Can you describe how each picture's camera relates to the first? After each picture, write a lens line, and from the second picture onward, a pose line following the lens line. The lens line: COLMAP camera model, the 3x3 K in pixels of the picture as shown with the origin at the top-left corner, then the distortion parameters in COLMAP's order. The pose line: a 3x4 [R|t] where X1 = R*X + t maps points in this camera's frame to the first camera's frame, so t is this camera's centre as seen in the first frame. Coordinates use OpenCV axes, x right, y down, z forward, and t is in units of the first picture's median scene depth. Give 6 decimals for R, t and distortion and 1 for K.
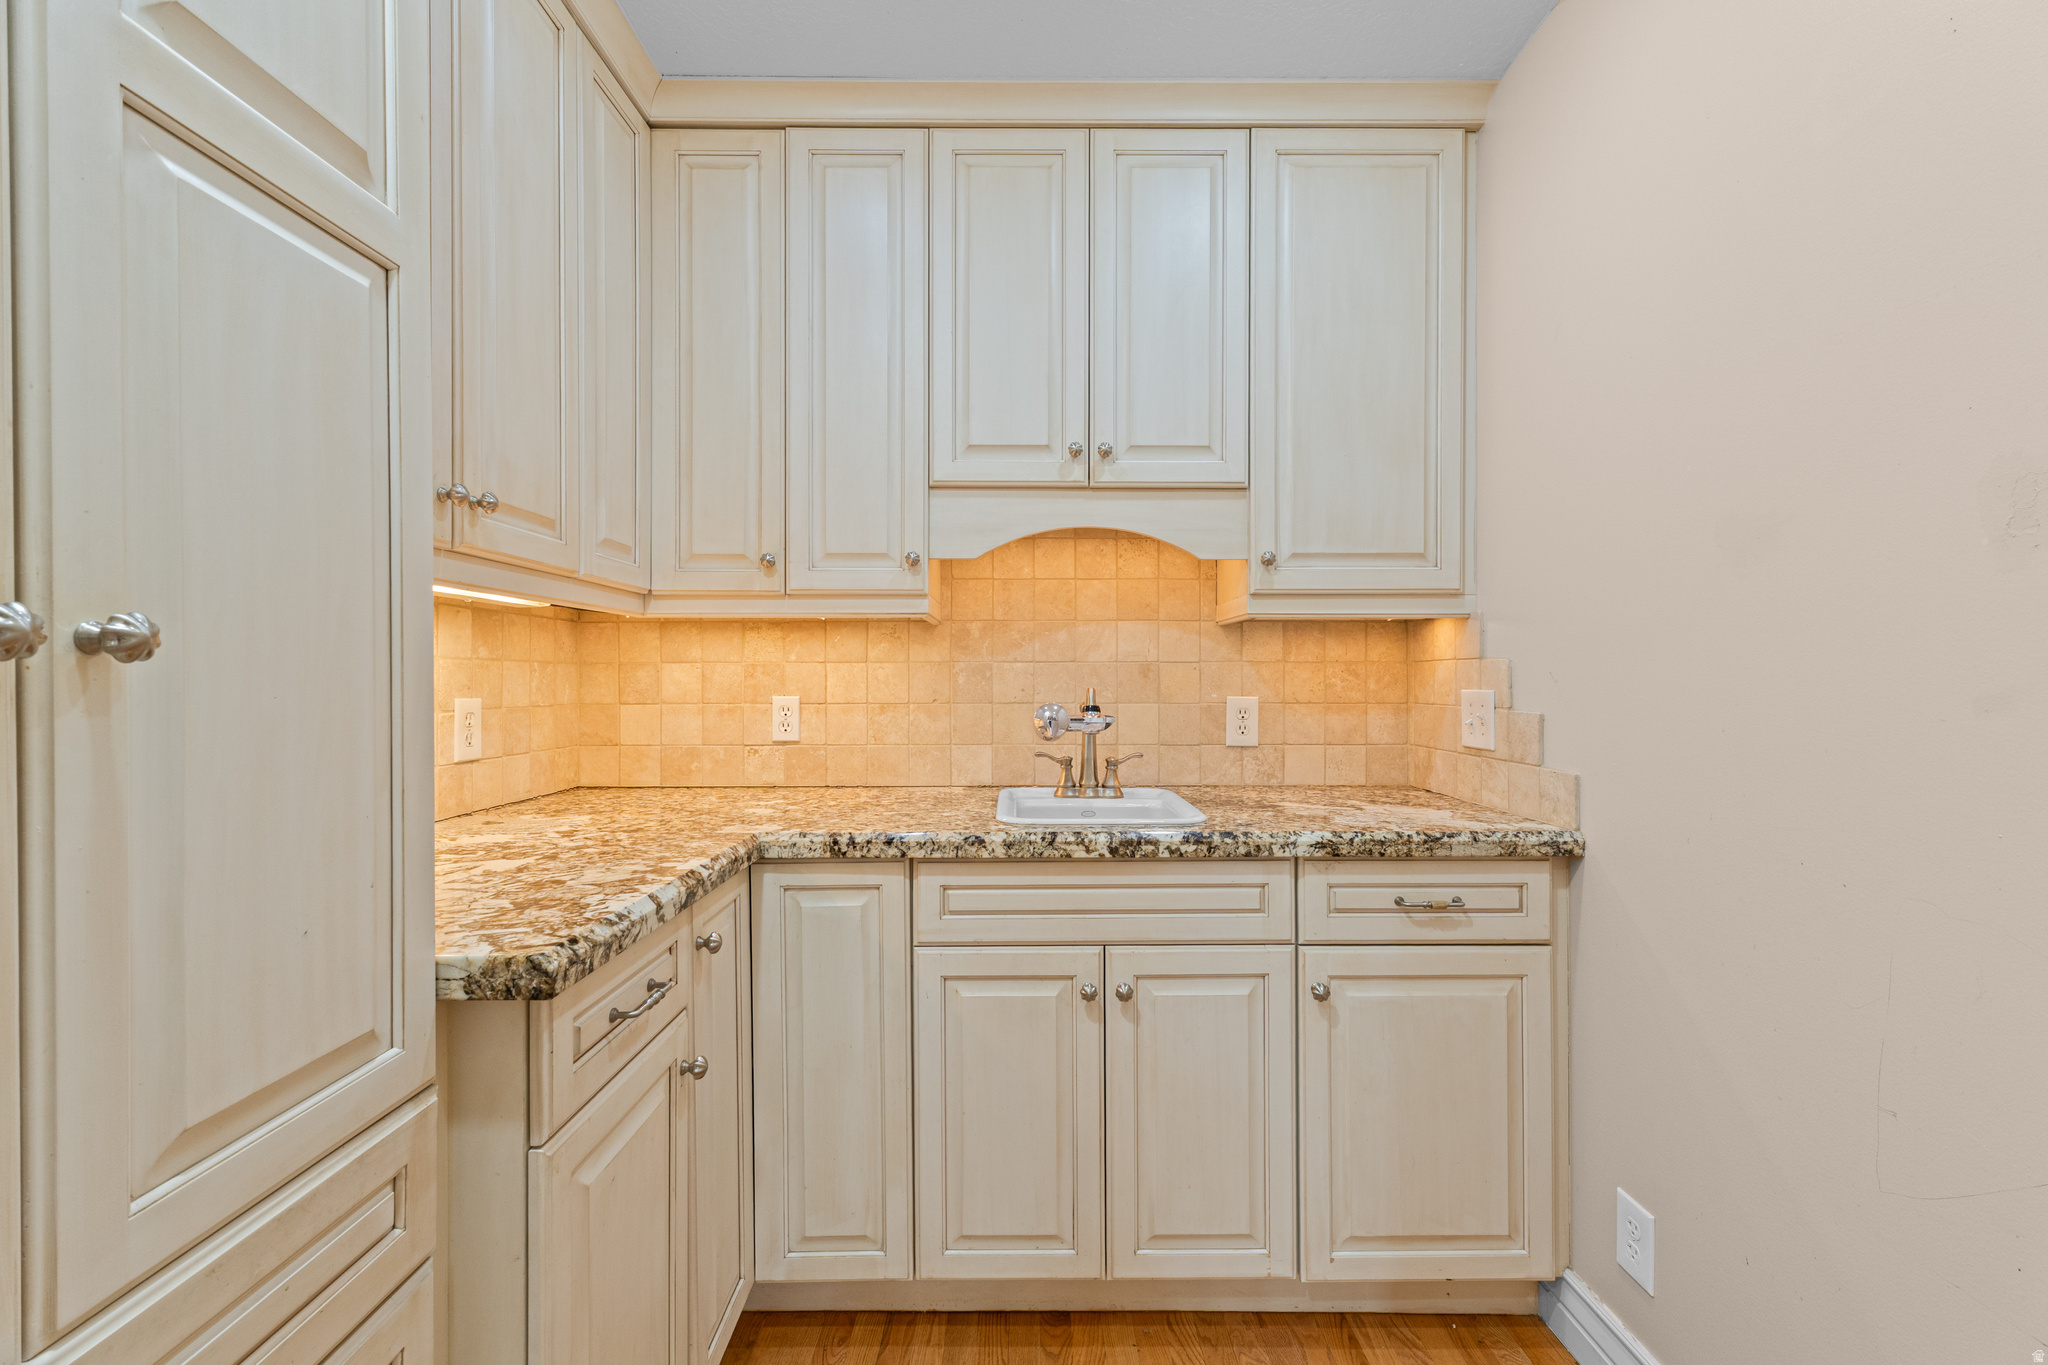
lens RADIAL K [[848.6, 0, 1022.2], [0, 848.6, 688.6], [0, 0, 1]] dist [0.005077, 0.000241]
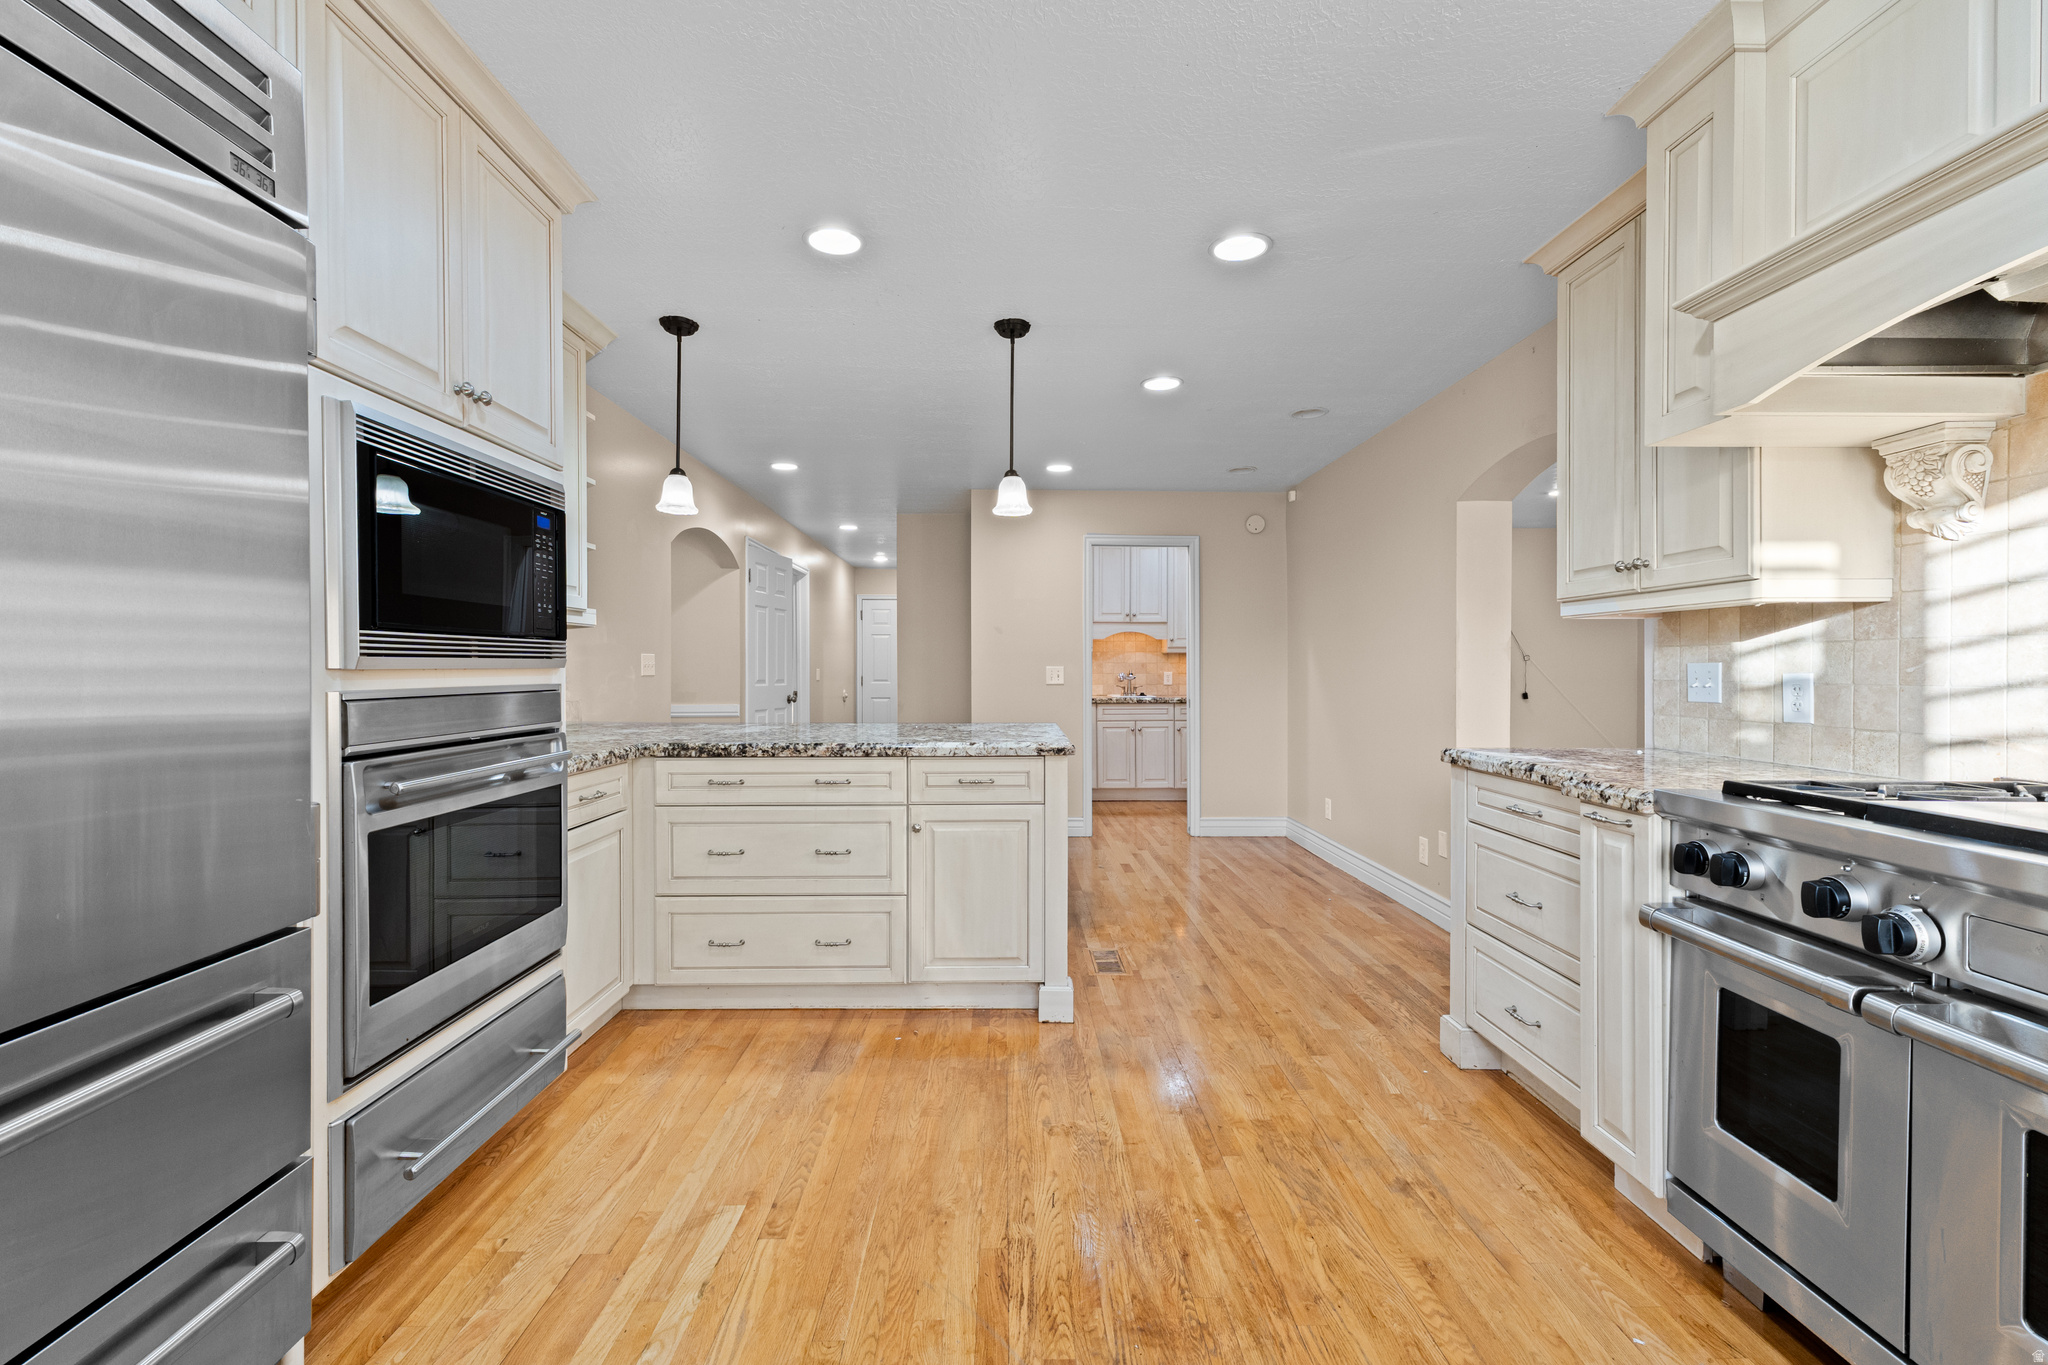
lens RADIAL K [[907.8, 0, 1024.0], [0, 907.8, 682.5], [0, 0, 1]] dist [-0.000239, -0.000030]
pose [[0.999772, -0.001115, 0.021318, -0.560543], [0.000980, 0.999979, 0.006353, 0.035711], [-0.021324, -0.006330, 0.999753, -3.603401]]
